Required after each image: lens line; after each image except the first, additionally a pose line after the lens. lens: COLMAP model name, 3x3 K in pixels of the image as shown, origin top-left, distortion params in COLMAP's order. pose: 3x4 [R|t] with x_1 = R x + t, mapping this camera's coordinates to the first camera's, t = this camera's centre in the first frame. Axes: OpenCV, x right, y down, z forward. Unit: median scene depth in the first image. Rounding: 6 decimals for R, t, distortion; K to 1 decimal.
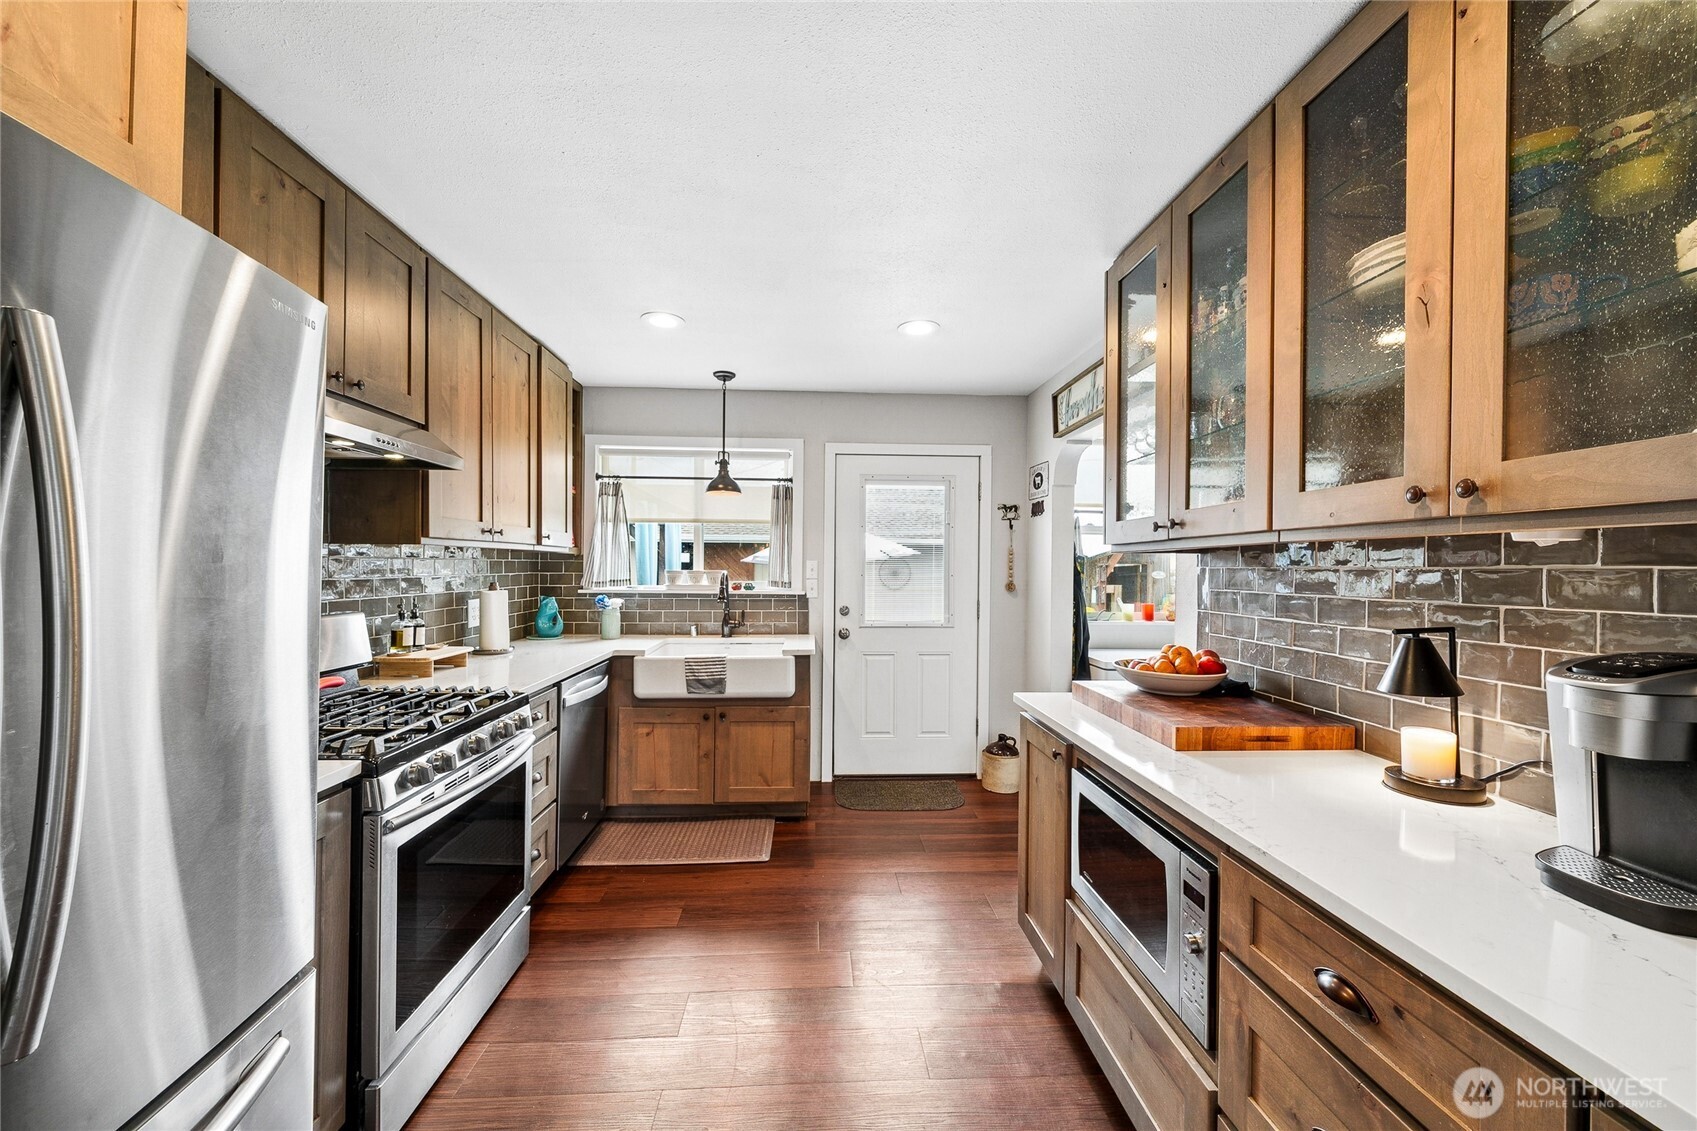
lens RADIAL K [[631.9, 0, 848.5], [0, 631.9, 565.5], [0, 0, 1]] dist [-0.000670, -0.000100]
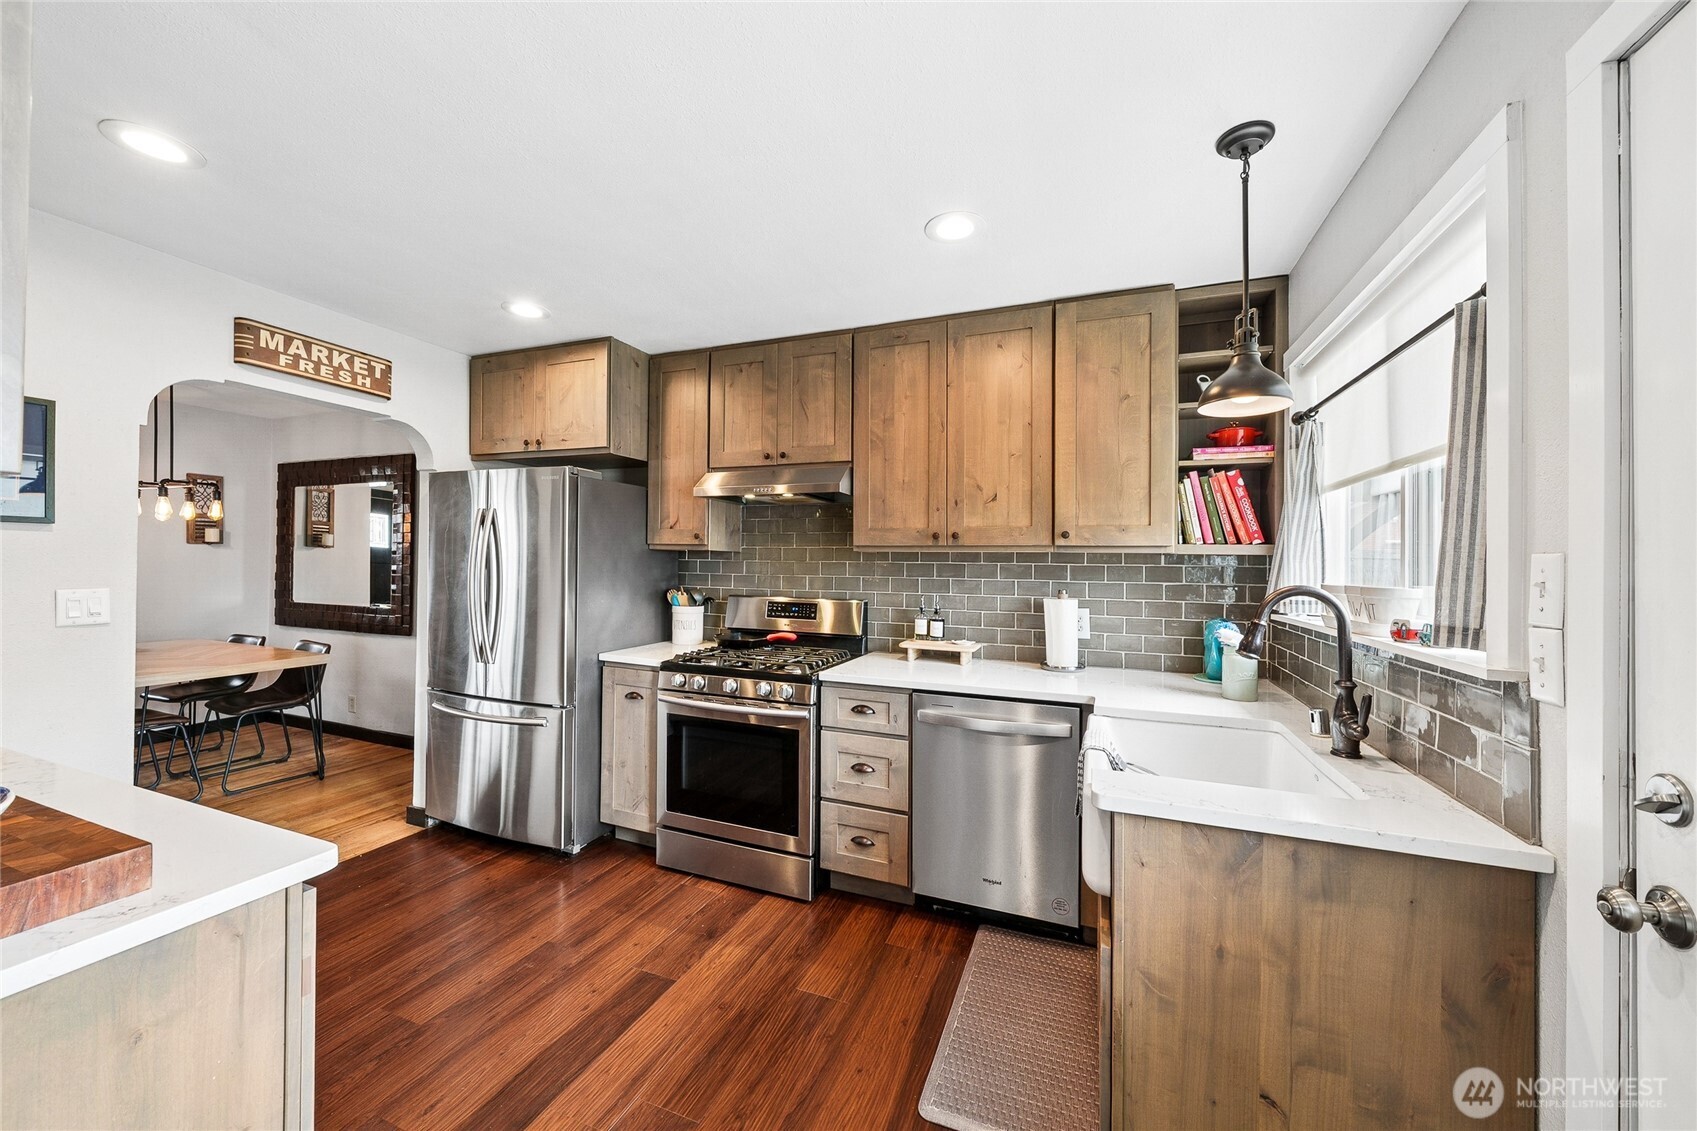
lens RADIAL K [[631.9, 0, 848.5], [0, 631.9, 565.5], [0, 0, 1]] dist [-0.000670, -0.000100]
pose [[-0.427134, -0.015969, -0.904047, 0.443167], [-0.014872, 0.999833, -0.010635, 0.008712], [0.904066, 0.008903, -0.427300, 1.326444]]
